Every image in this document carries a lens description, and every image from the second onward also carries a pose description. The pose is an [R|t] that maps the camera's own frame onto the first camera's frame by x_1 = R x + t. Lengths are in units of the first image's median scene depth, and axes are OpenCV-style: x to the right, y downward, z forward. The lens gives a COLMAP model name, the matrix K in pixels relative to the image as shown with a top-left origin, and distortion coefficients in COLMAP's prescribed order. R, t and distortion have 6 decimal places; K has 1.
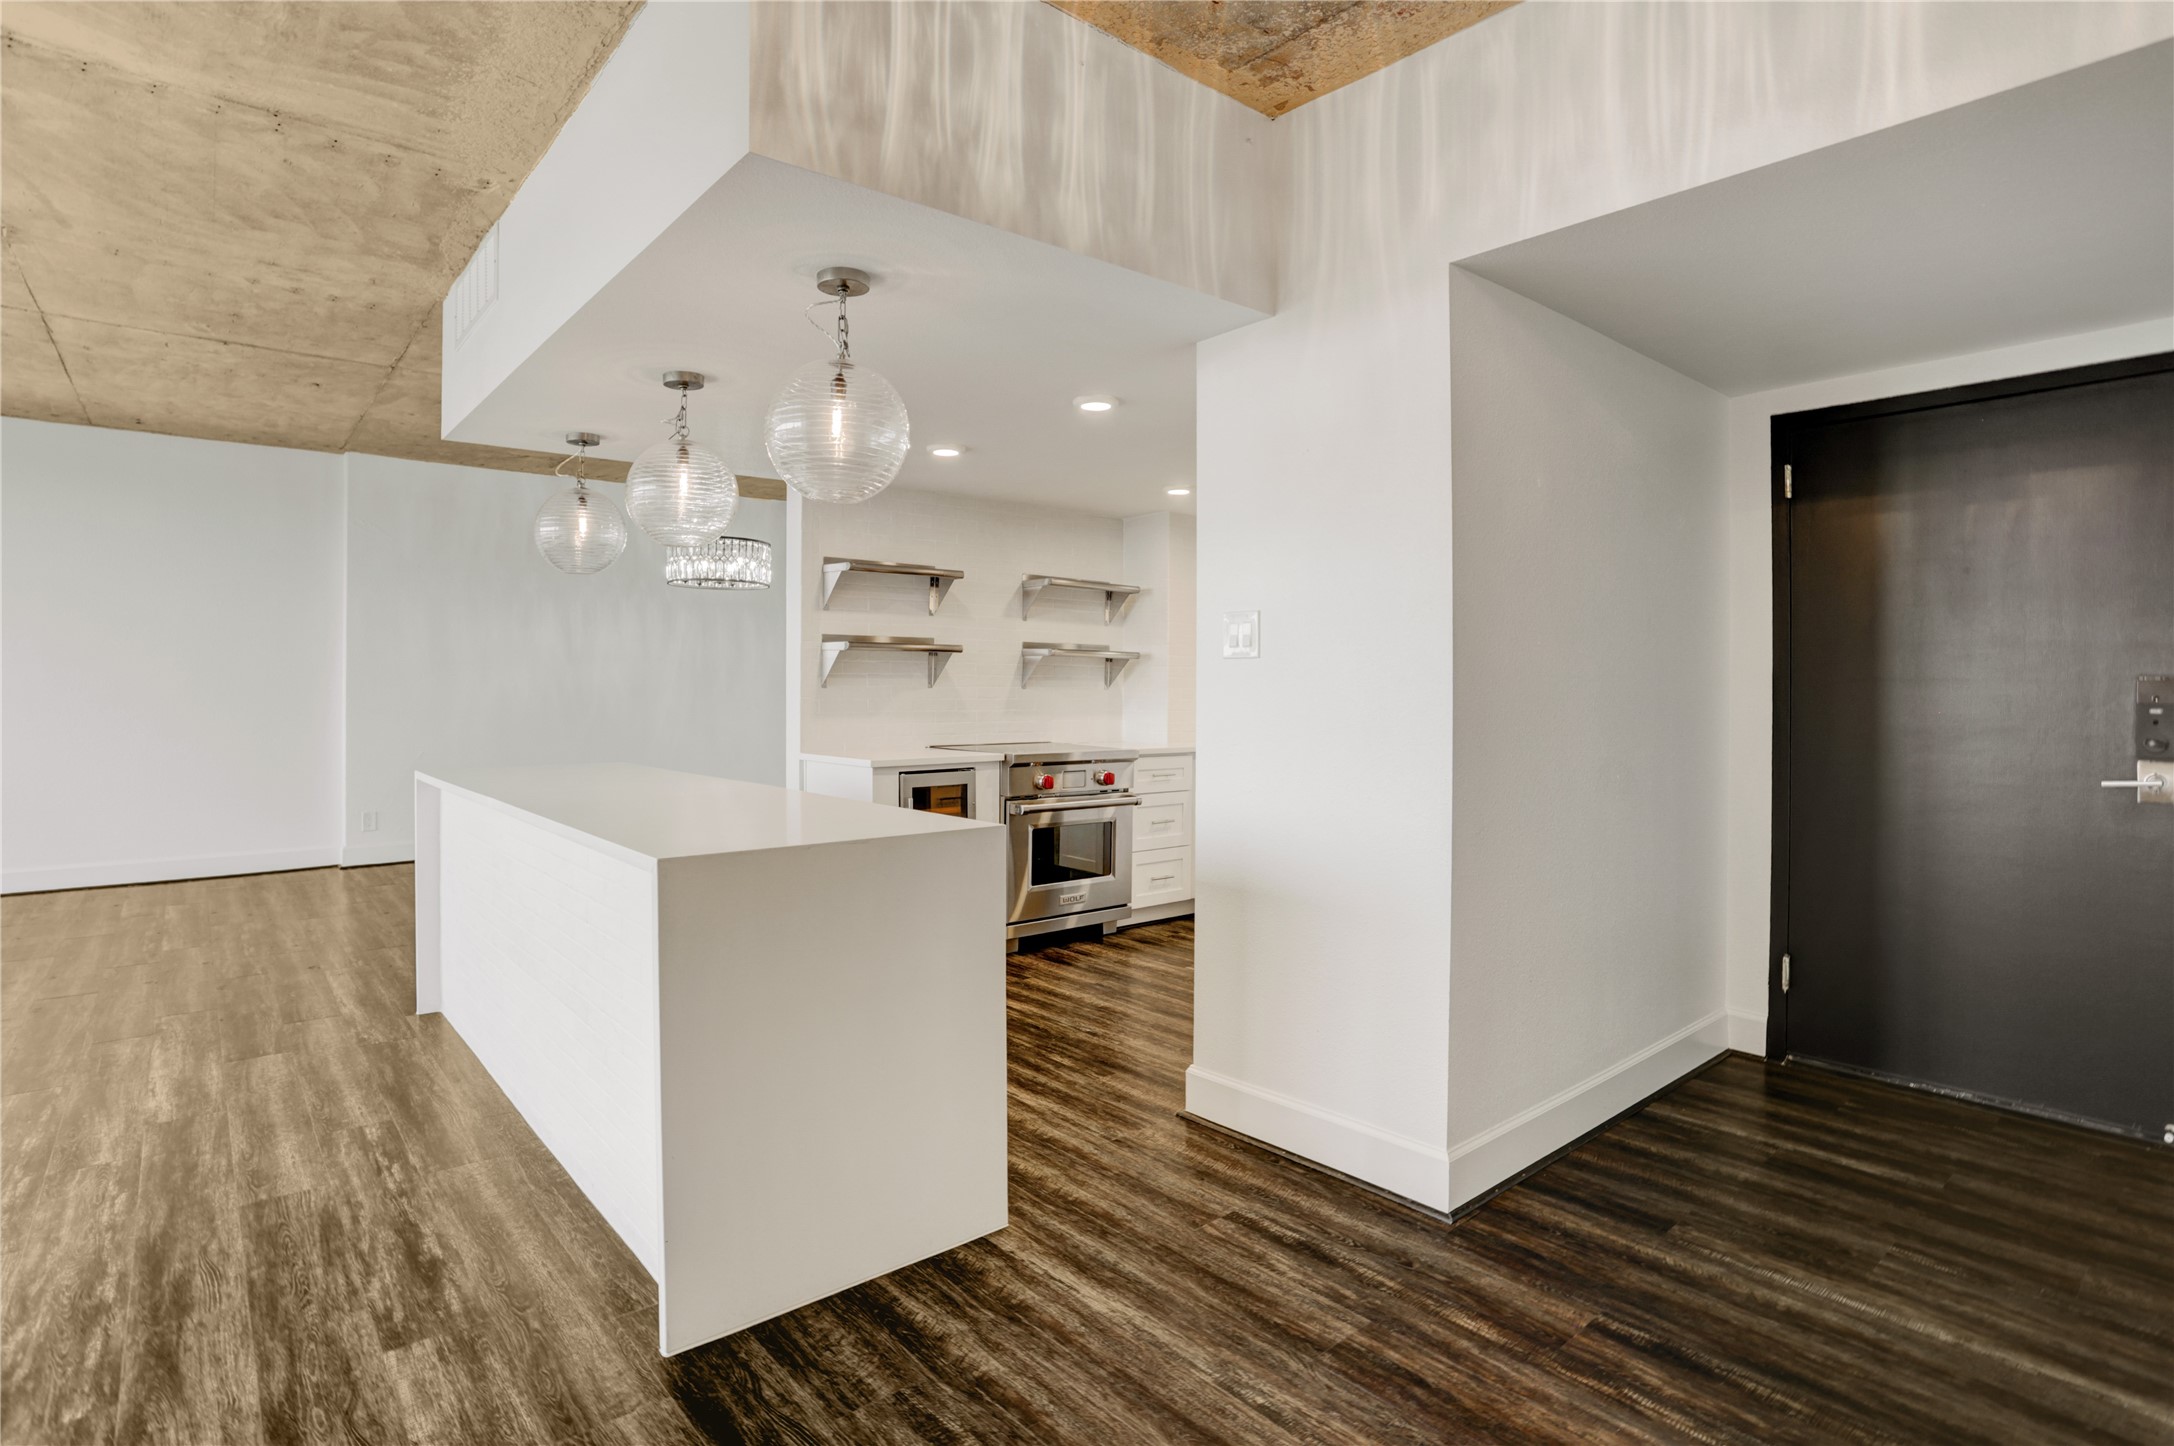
lens RADIAL K [[1081.8, 0, 1085.2], [0, 1081.8, 697.0], [0, 0, 1]] dist [-0.066668, 0.030979]
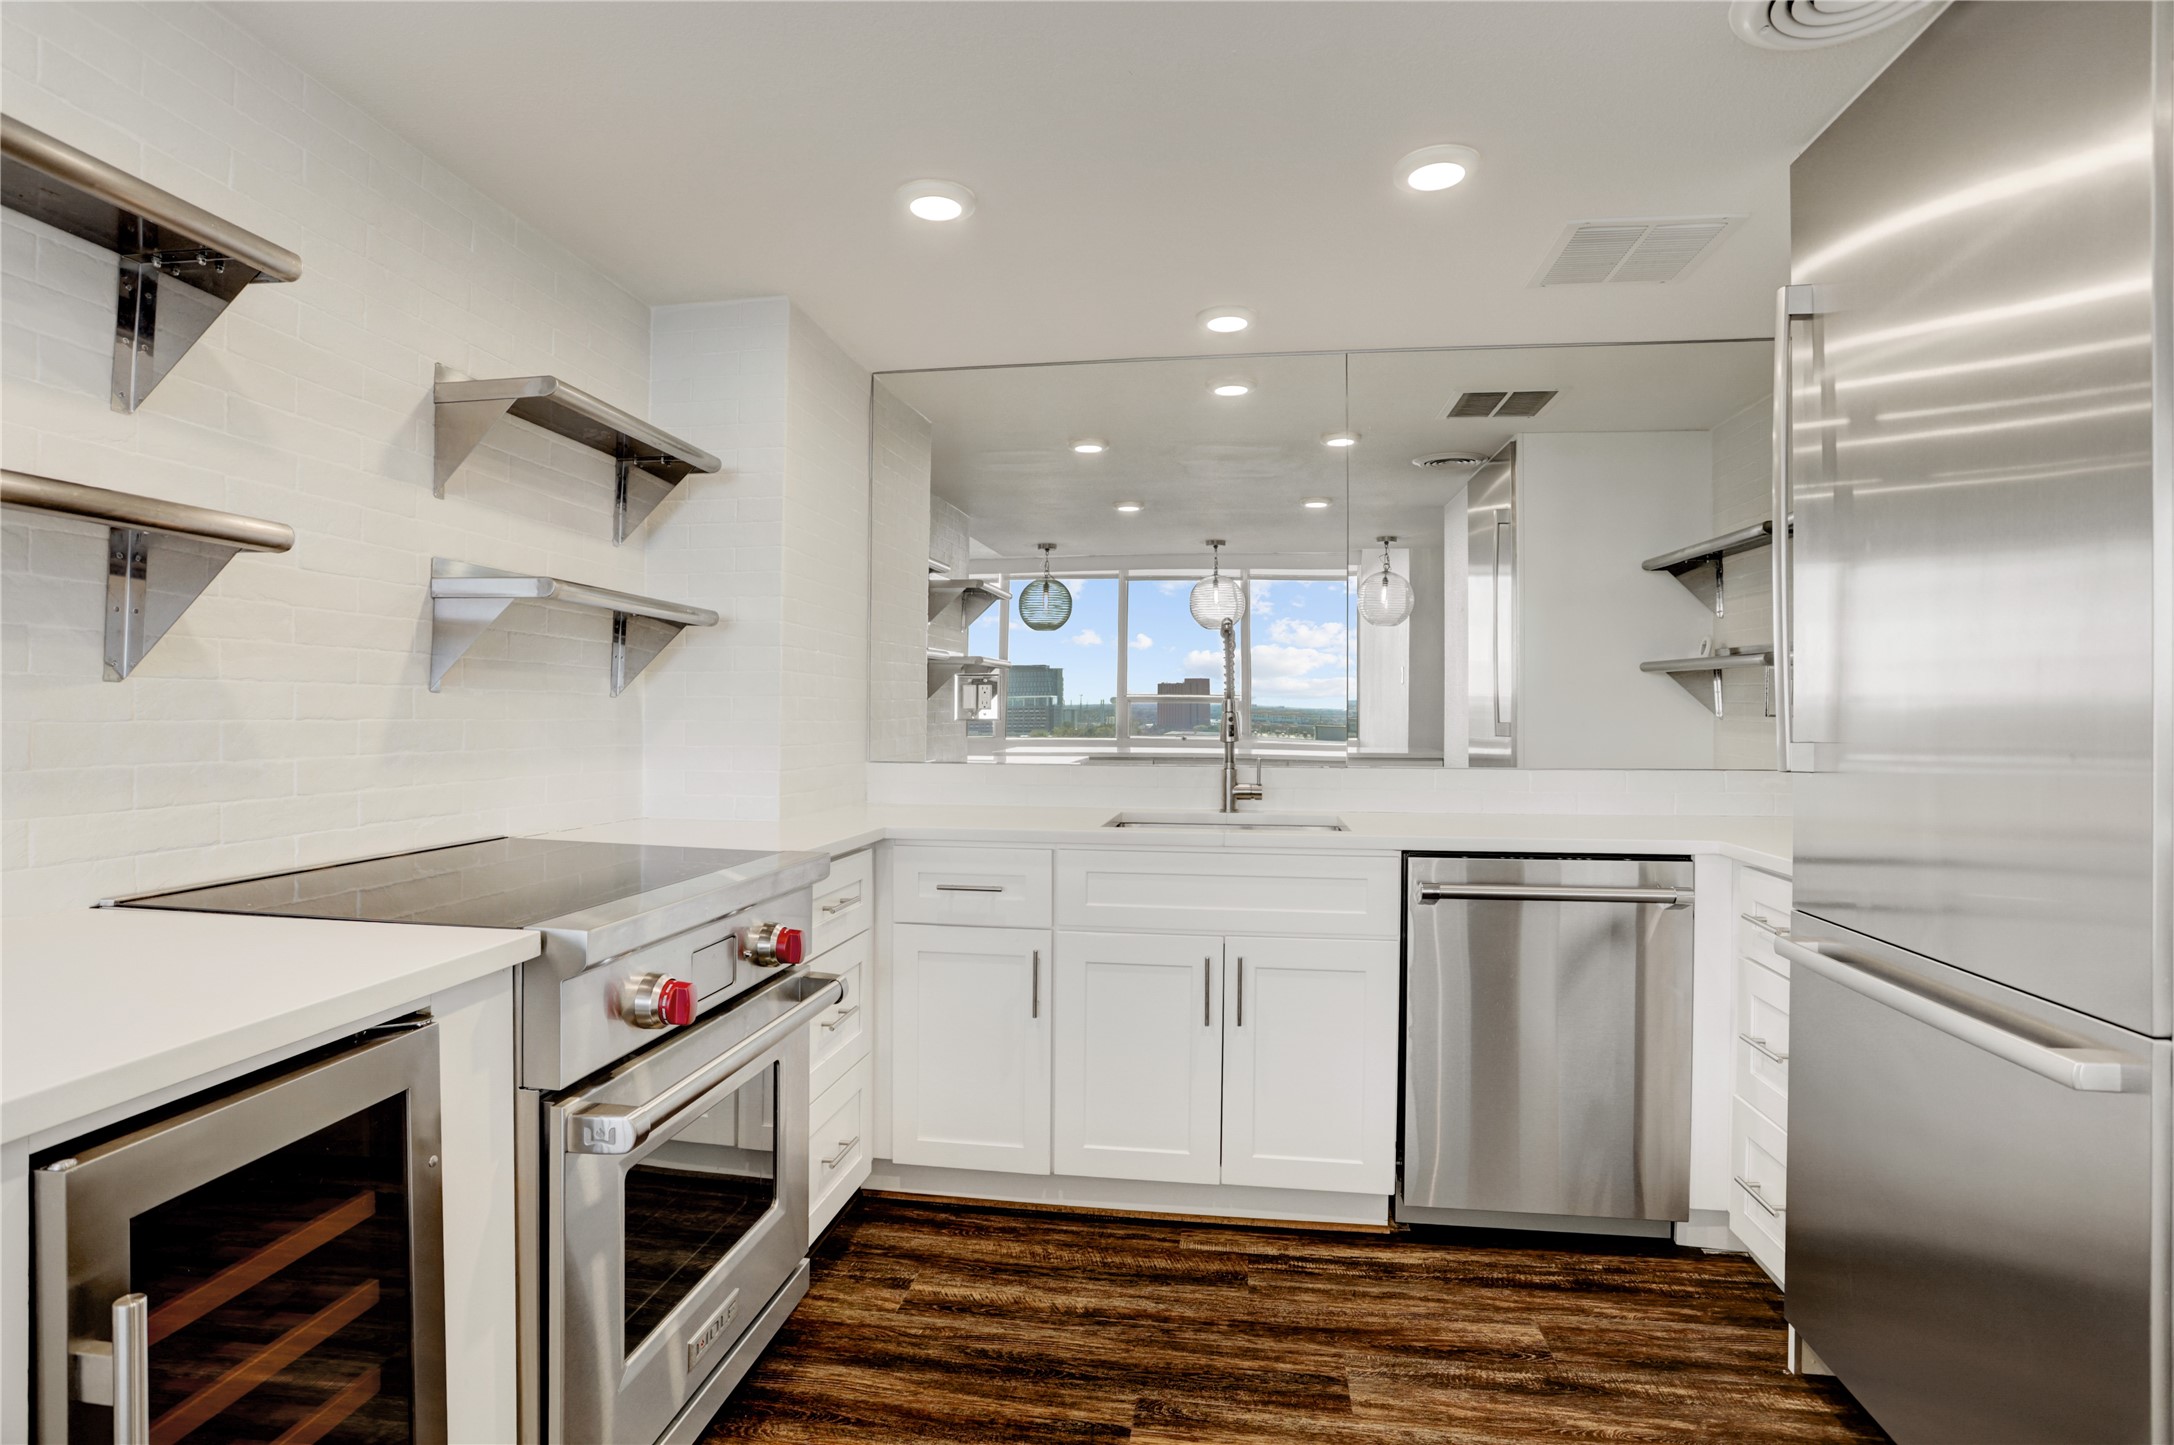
lens RADIAL K [[1087.3, 0, 1075.7], [0, 1087.3, 713.0], [0, 0, 1]] dist [-0.053094, 0.025932]
pose [[0.754217, 0.004032, 0.656613, -0.289265], [0.002048, 0.999962, -0.008493, 0.003410], [-0.656622, 0.007751, 0.754180, 1.387105]]
